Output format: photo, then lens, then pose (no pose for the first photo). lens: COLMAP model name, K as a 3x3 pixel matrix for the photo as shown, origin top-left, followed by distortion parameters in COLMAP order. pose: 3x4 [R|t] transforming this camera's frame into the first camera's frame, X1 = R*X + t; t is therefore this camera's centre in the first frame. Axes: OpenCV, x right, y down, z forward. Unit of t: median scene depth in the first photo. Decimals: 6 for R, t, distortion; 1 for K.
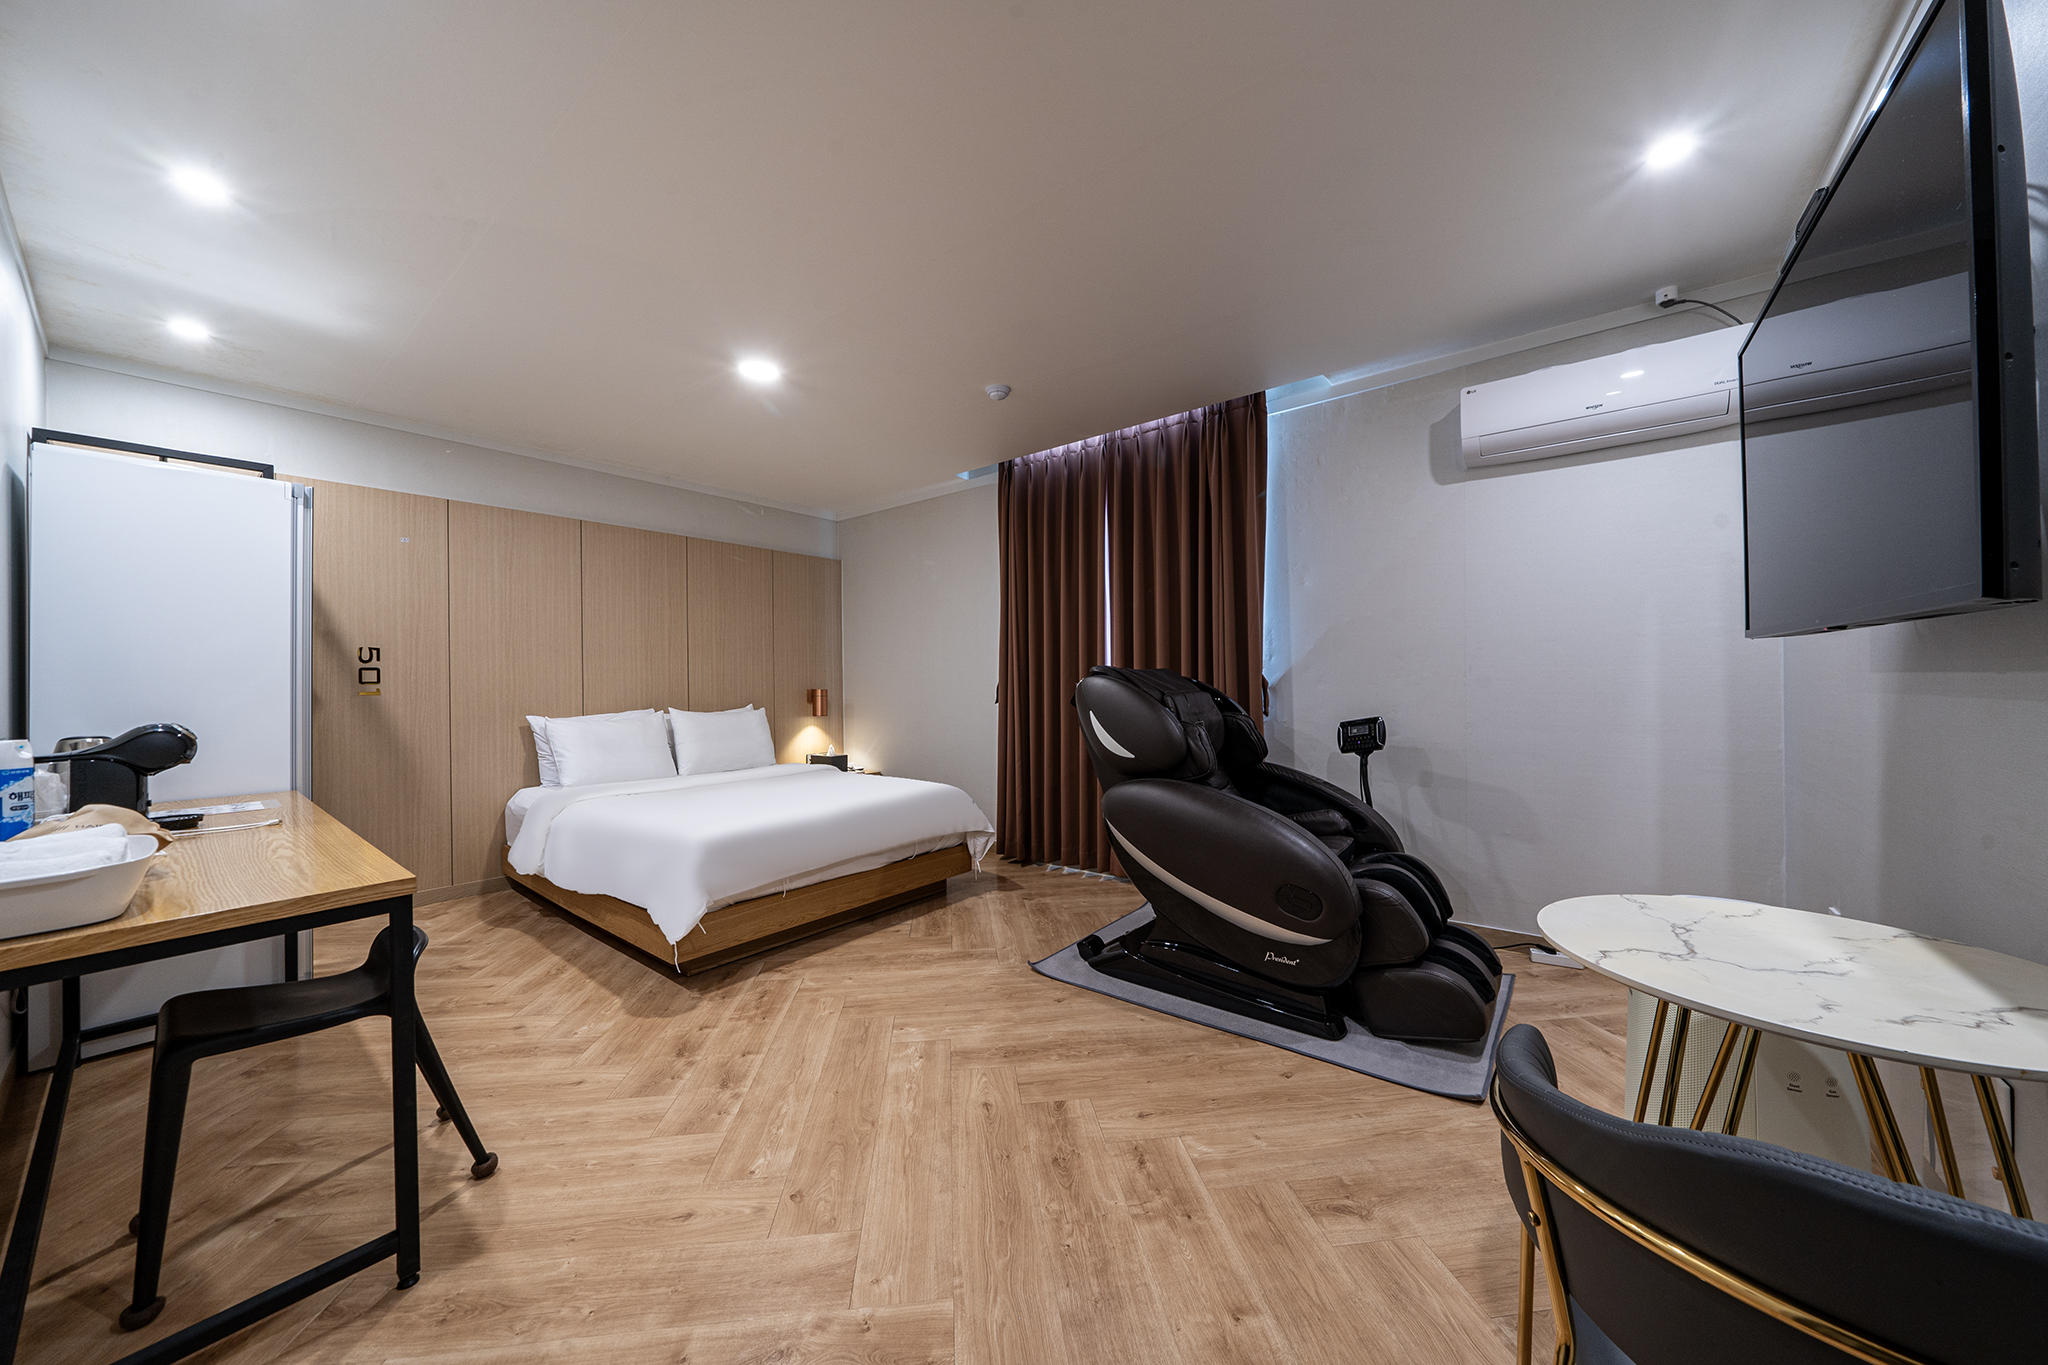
lens RADIAL K [[703.4, 0, 1043.3], [0, 703.4, 681.2], [0, 0, 1]] dist [-0.000038, 0.000186]
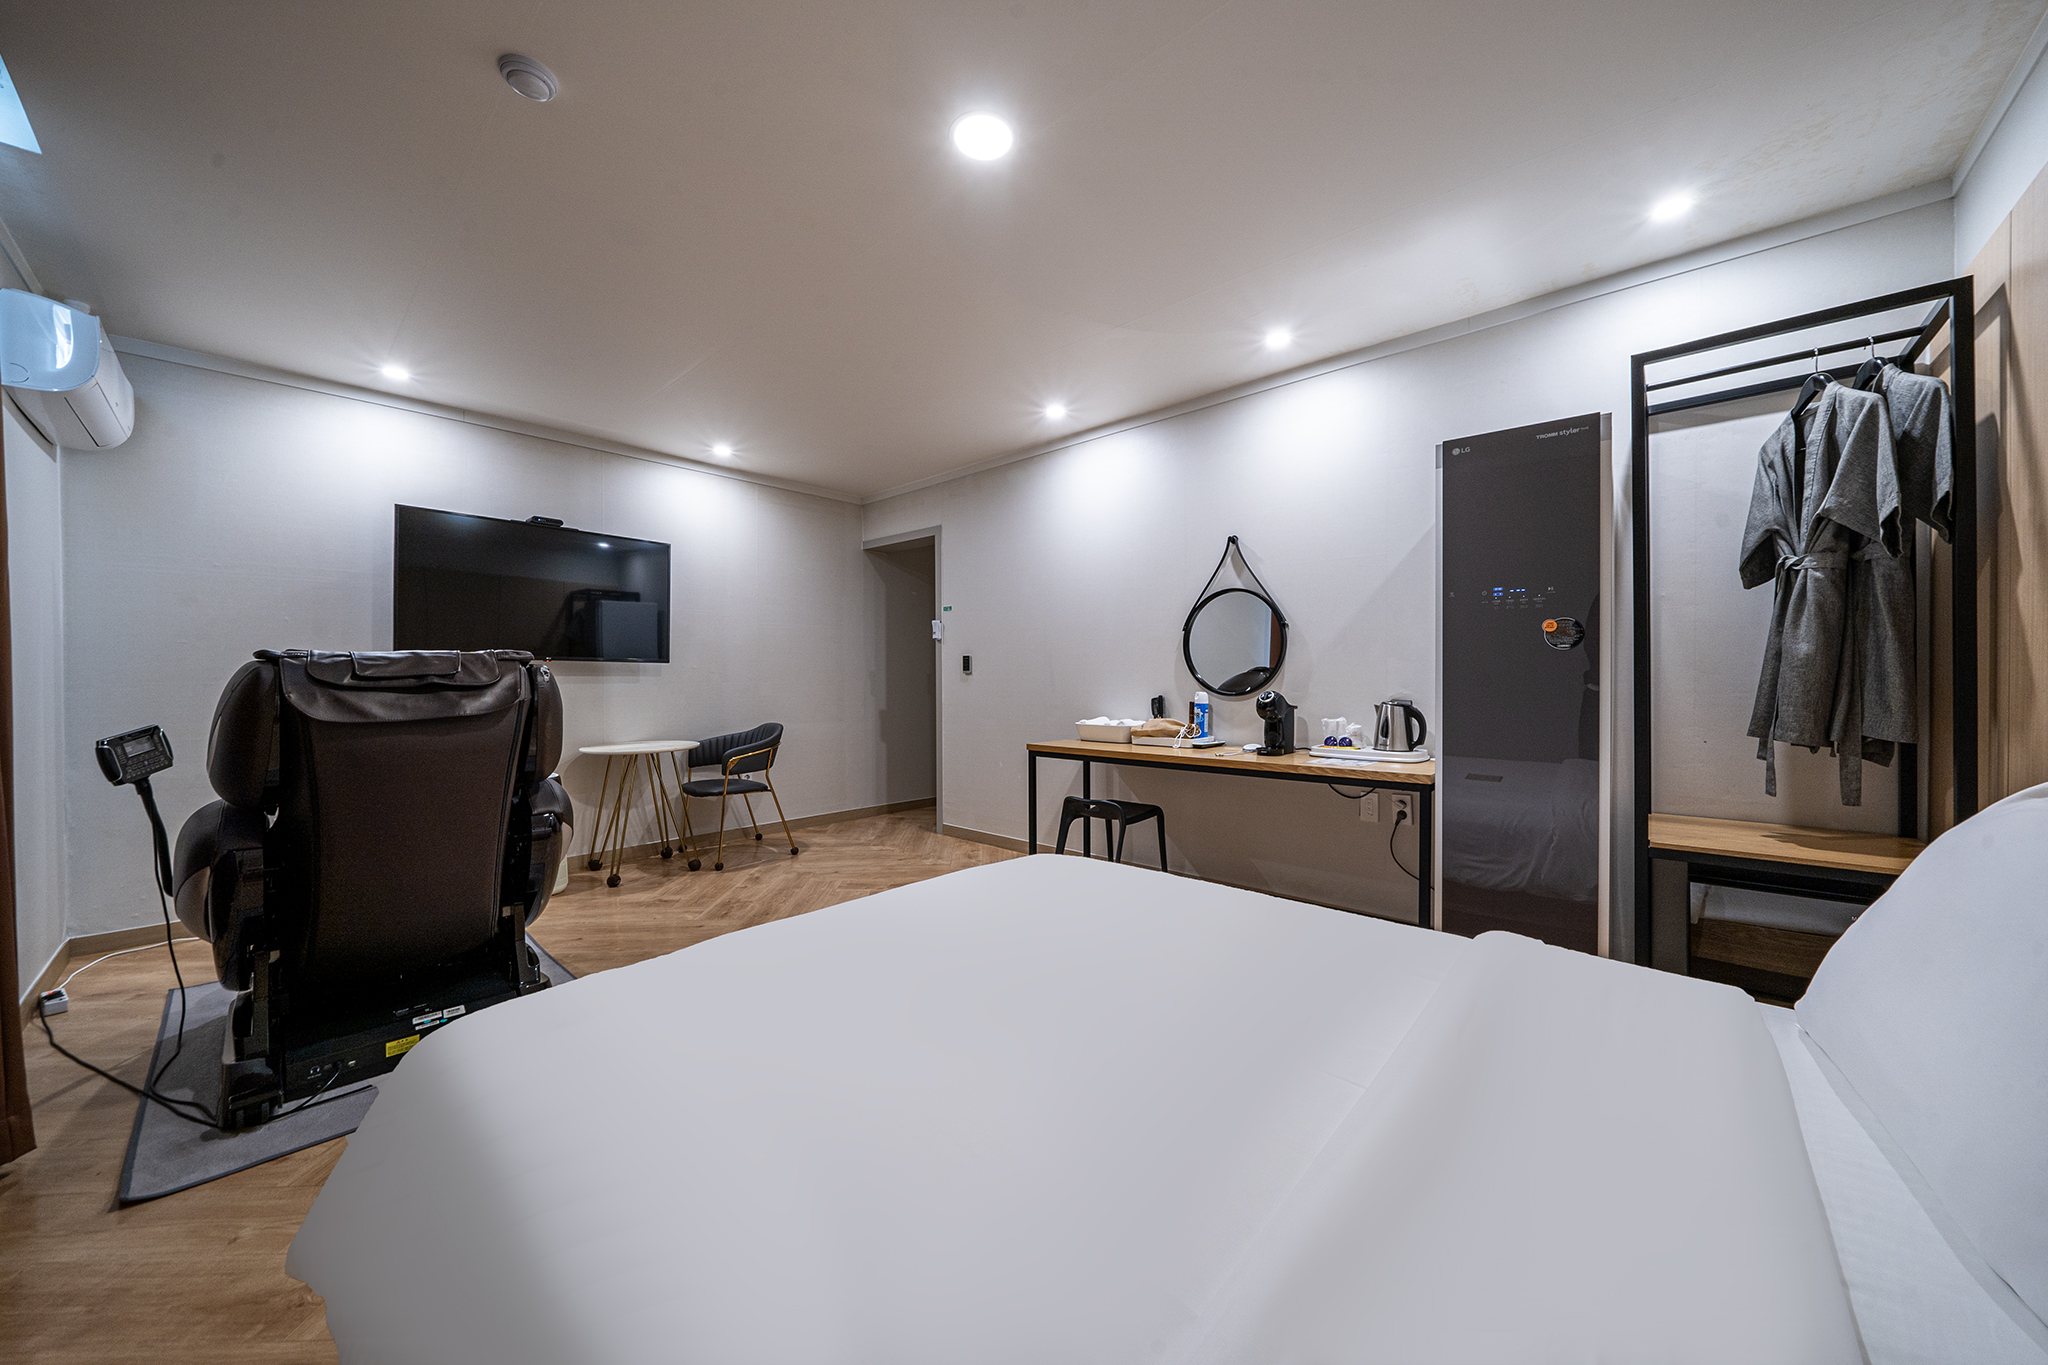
lens RADIAL K [[703.4, 0, 1043.3], [0, 703.4, 681.2], [0, 0, 1]] dist [-0.000038, 0.000186]
pose [[-0.998101, 0.015967, 0.059494, -0.974474], [0.015867, 0.999872, -0.002164, 0.038662], [-0.059521, -0.001216, -0.998226, 3.210179]]
